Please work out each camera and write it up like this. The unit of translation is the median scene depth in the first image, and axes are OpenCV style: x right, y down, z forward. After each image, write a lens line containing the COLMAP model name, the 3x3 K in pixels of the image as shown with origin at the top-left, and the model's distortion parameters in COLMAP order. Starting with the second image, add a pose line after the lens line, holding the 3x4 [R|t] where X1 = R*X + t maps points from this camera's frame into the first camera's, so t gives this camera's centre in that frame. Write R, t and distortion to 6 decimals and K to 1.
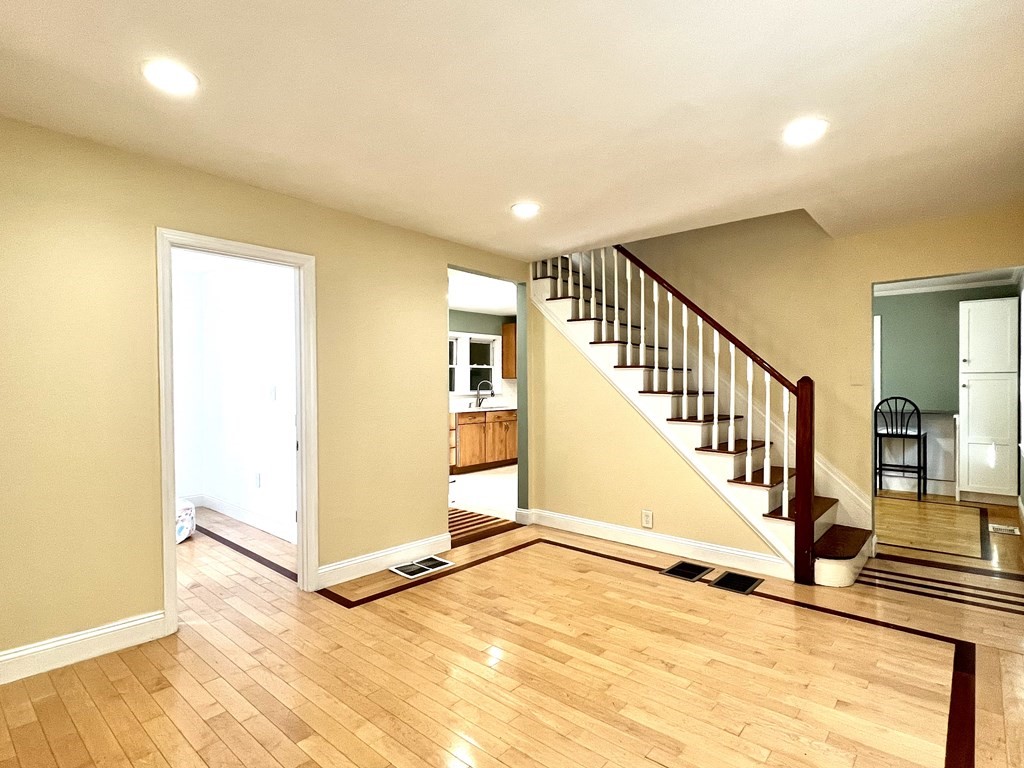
lens RADIAL K [[529.9, 0, 510.0], [0, 529.9, 388.7], [0, 0, 1]] dist [-0.000622, 0.000092]
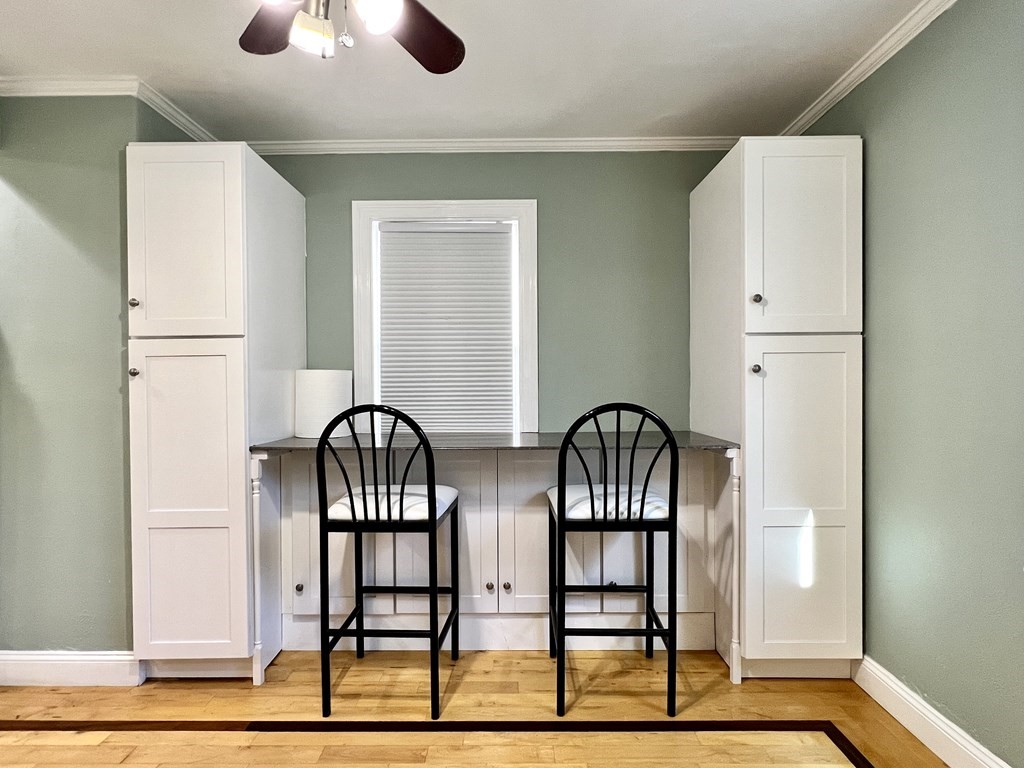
lens RADIAL K [[531.4, 0, 503.4], [0, 531.4, 390.3], [0, 0, 1]] dist [-0.000460, -0.002028]
pose [[0.761017, -0.010414, 0.648648, 0.611317], [0.010157, 0.999940, 0.004138, 0.007134], [-0.648652, 0.003439, 0.761077, 1.038407]]
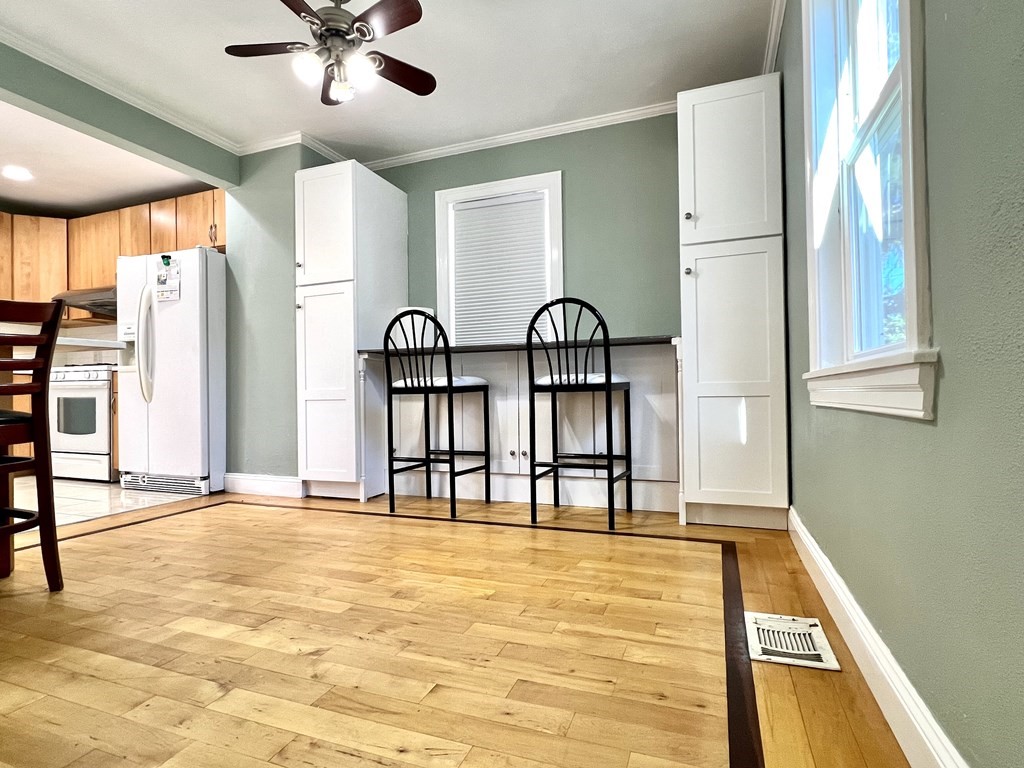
lens RADIAL K [[531.4, 0, 506.3], [0, 531.4, 390.1], [0, 0, 1]] dist [-0.000460, -0.002028]
pose [[0.940395, -0.006239, 0.340026, 0.686242], [0.012941, 0.999764, -0.017446, 0.127305], [-0.339837, 0.020806, 0.940254, 0.775046]]
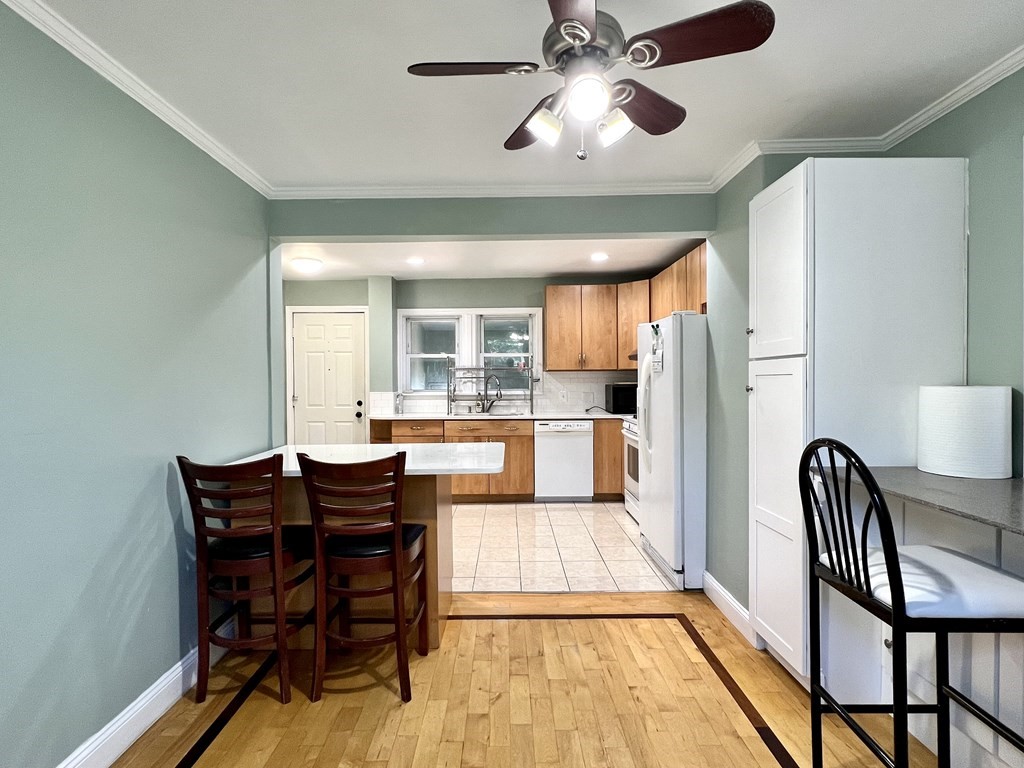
lens RADIAL K [[531.4, 0, 507.7], [0, 531.4, 387.3], [0, 0, 1]] dist [-0.000460, -0.002028]
pose [[0.656947, 0.013026, -0.753824, 0.915056], [-0.001594, 0.999872, 0.015889, -0.019160], [0.753935, -0.009236, 0.656884, 1.039907]]
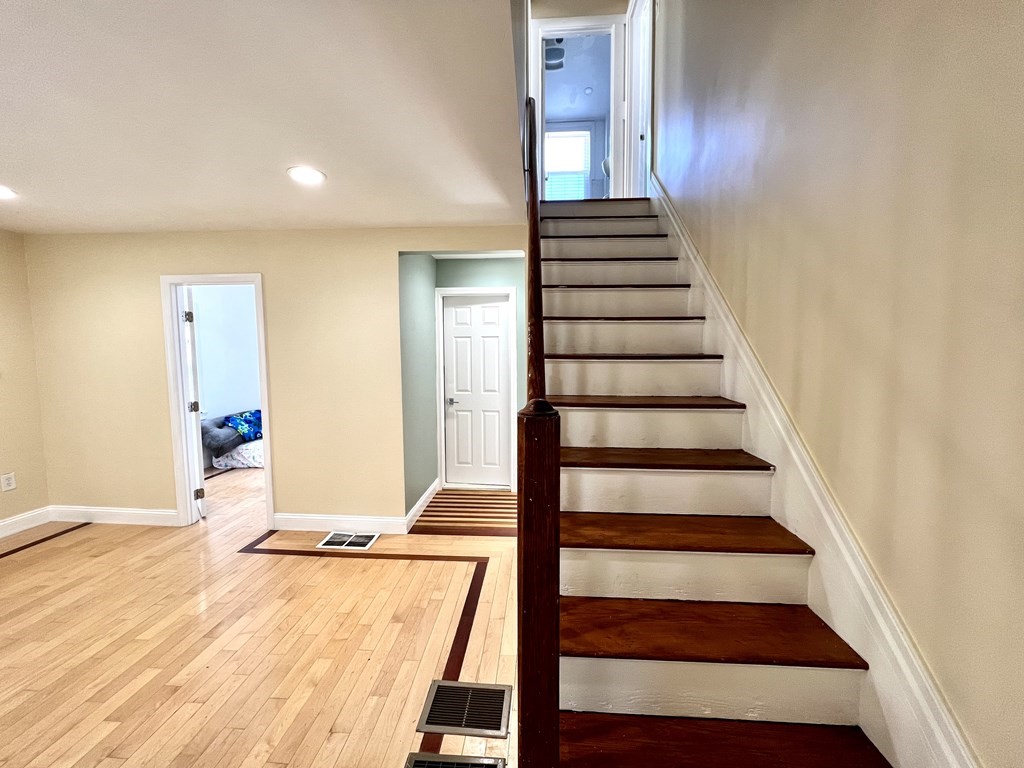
lens RADIAL K [[413.1, 0, 510.2], [0, 413.1, 383.9], [0, 0, 1]] dist [0.002658, 0.000351]
pose [[0.605010, 0.054058, -0.794380, 0.575003], [-0.001964, 0.997791, 0.066405, -0.037245], [0.796215, -0.038616, 0.603780, 0.626715]]
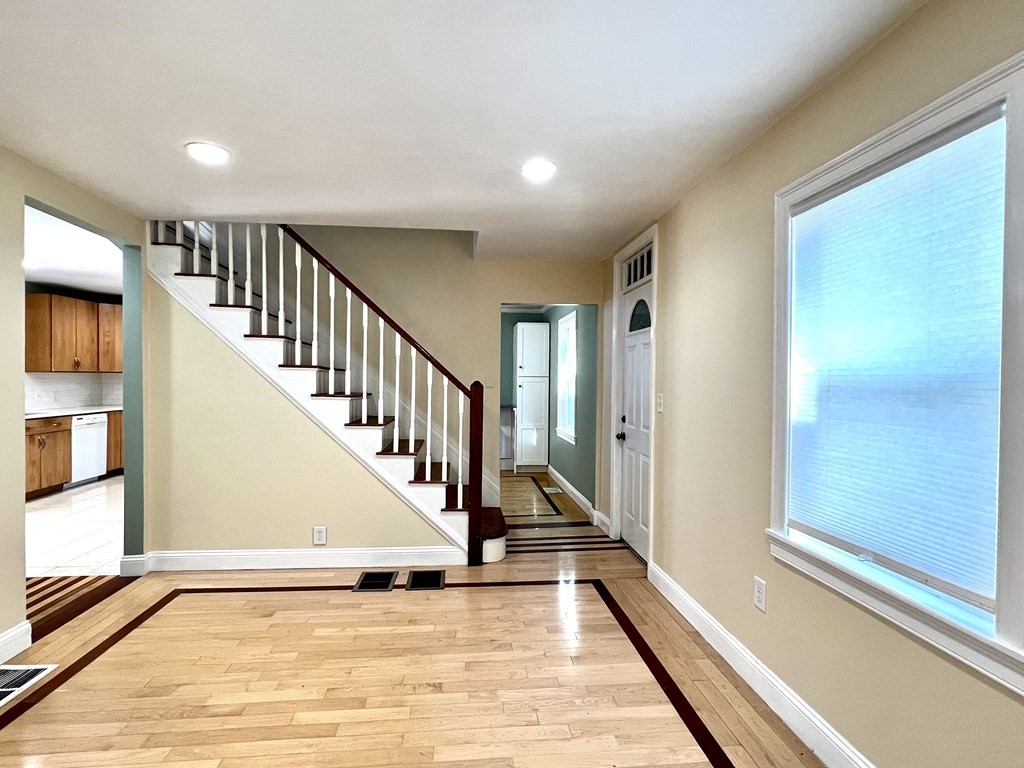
lens RADIAL K [[531.4, 0, 505.9], [0, 531.4, 387.3], [0, 0, 1]] dist [-0.000460, -0.002028]
pose [[0.687983, -0.001084, 0.725726, -0.166218], [-0.005055, 0.999967, 0.006286, -0.013187], [-0.725710, -0.007994, 0.687955, 0.134708]]
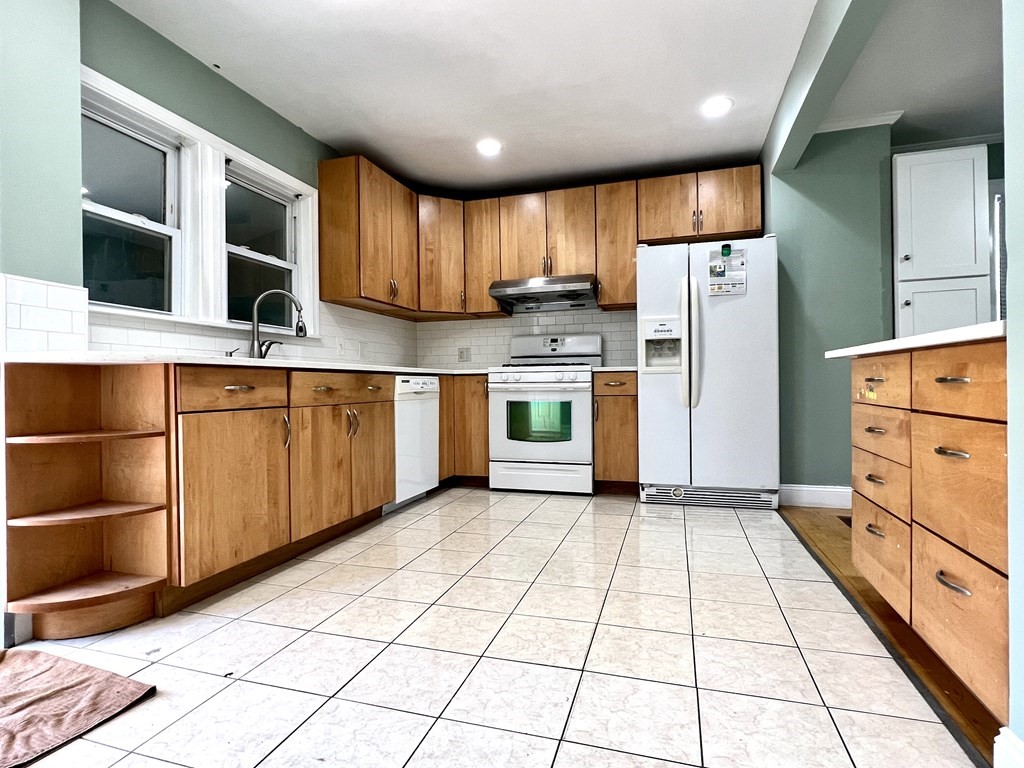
lens RADIAL K [[531.4, 0, 507.1], [0, 531.4, 386.8], [0, 0, 1]] dist [-0.000460, -0.002028]
pose [[0.914334, -0.010982, 0.404812, -0.094450], [0.014967, 0.999866, -0.006679, 0.097113], [-0.404684, 0.012165, 0.914376, 1.164393]]
